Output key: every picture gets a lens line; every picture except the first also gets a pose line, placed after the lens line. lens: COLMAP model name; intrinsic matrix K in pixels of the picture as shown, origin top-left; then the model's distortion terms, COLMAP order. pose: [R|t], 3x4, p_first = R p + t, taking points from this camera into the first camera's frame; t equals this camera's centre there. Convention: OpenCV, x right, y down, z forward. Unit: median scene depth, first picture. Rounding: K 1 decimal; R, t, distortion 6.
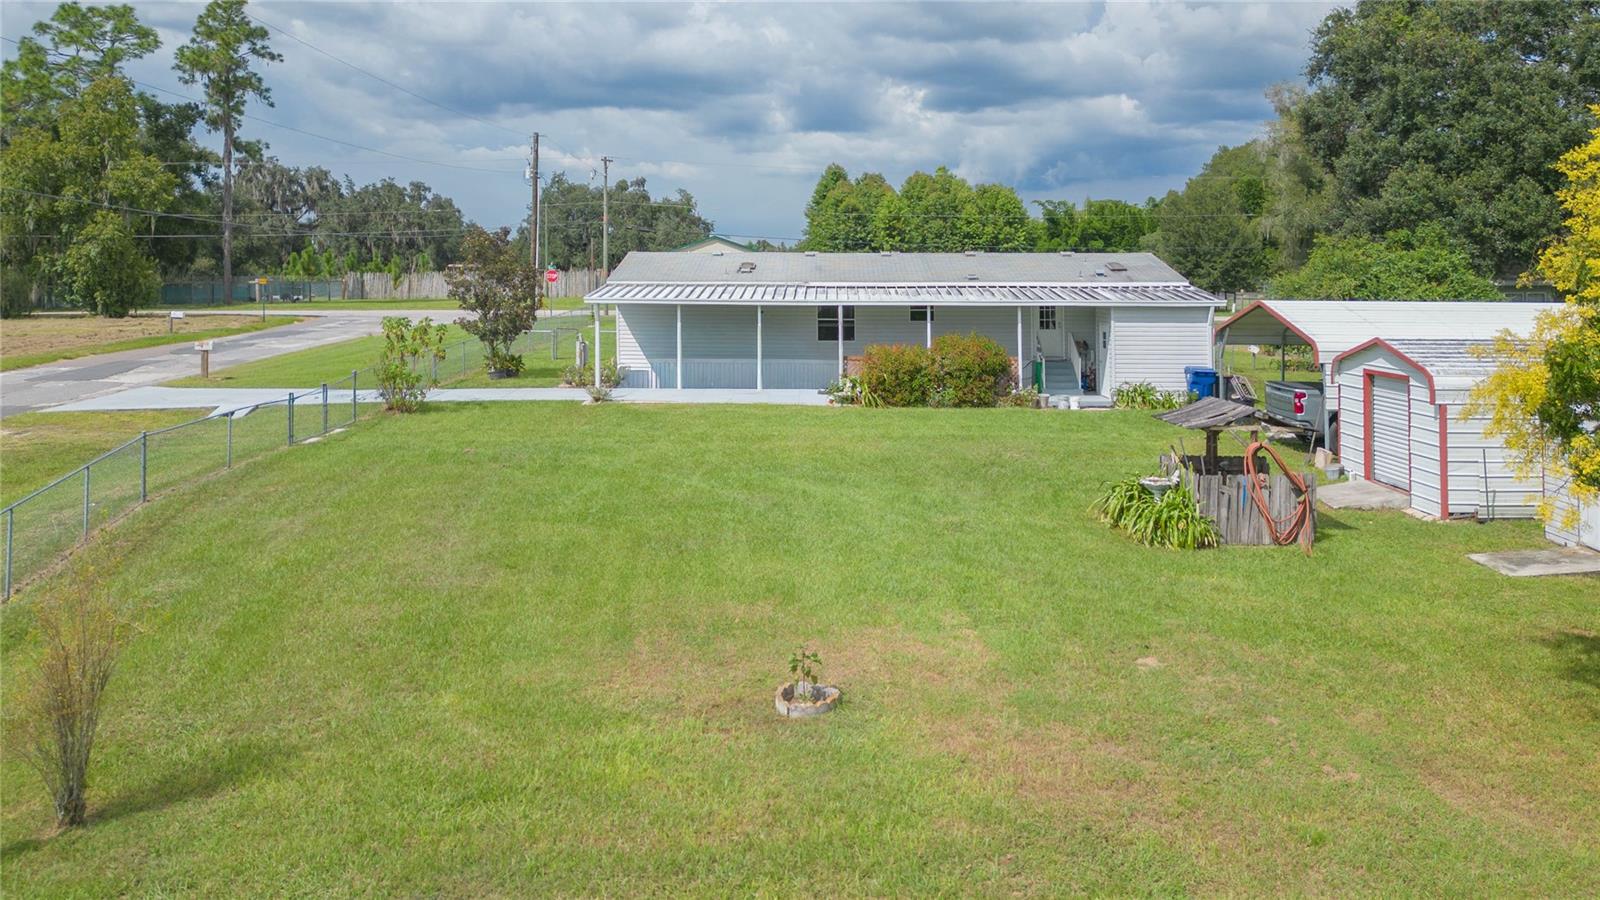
lens RADIAL K [[1200.3, 0, 798.5], [0, 1200.3, 384.3], [0, 0, 1]] dist [0.051722, -0.096991]
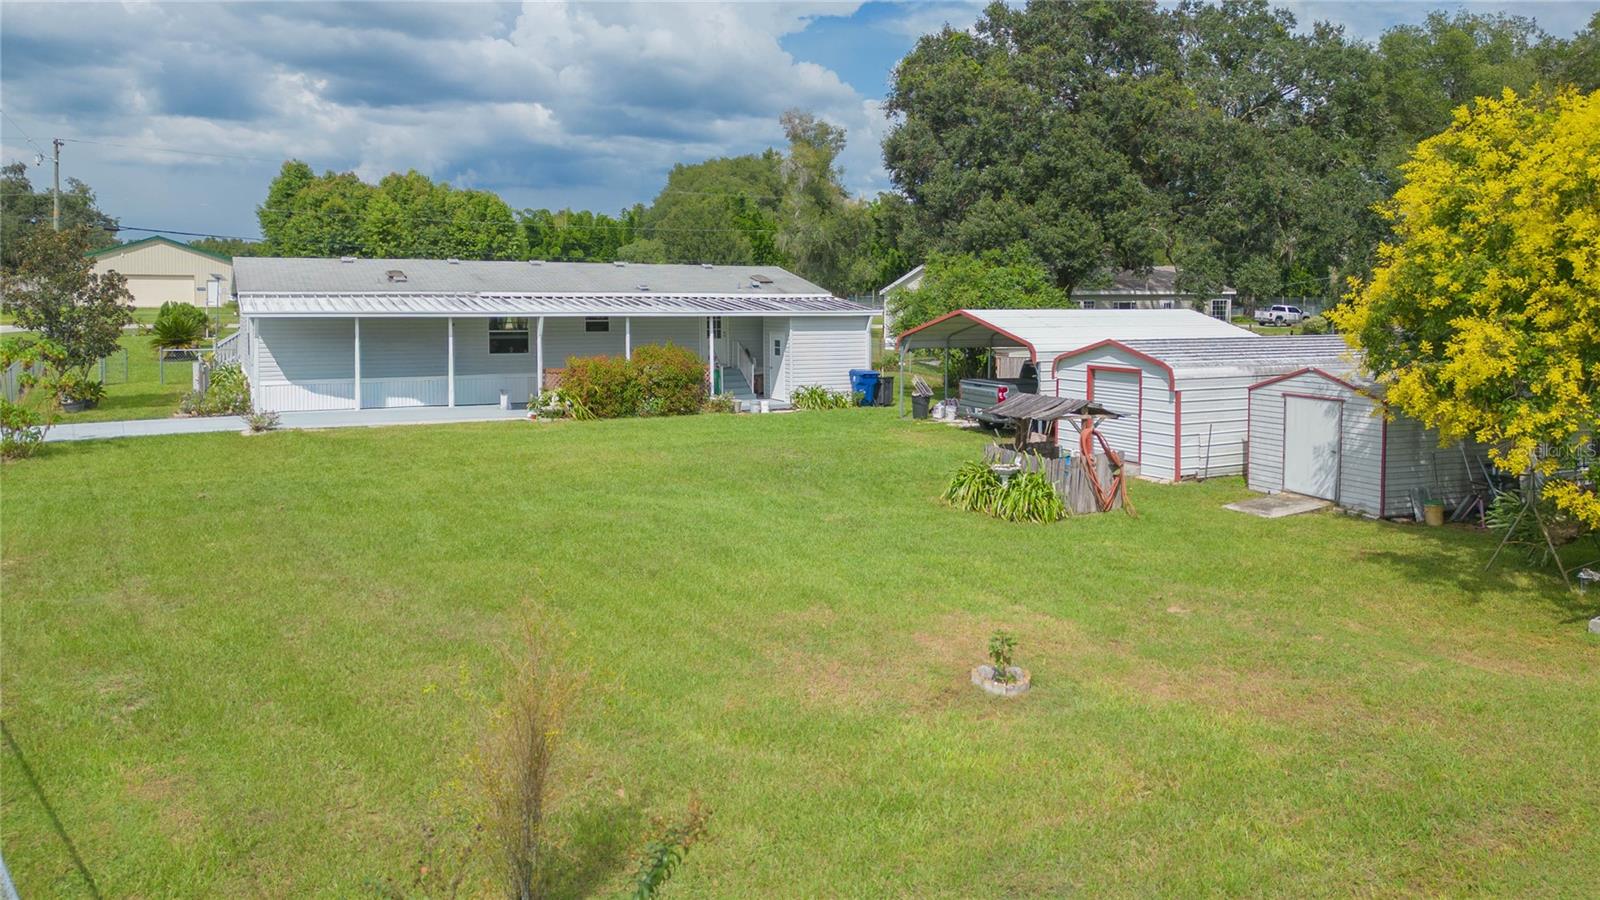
lens RADIAL K [[1188.5, 0, 800.0], [0, 1188.5, 450.0], [0, 0, 1]] dist [0.074289, -0.092894]
pose [[0.876155, -0.063814, 0.477787, -0.235273], [0.040743, 0.997455, 0.058507, -0.006255], [-0.480305, -0.031794, 0.876525, 0.049833]]
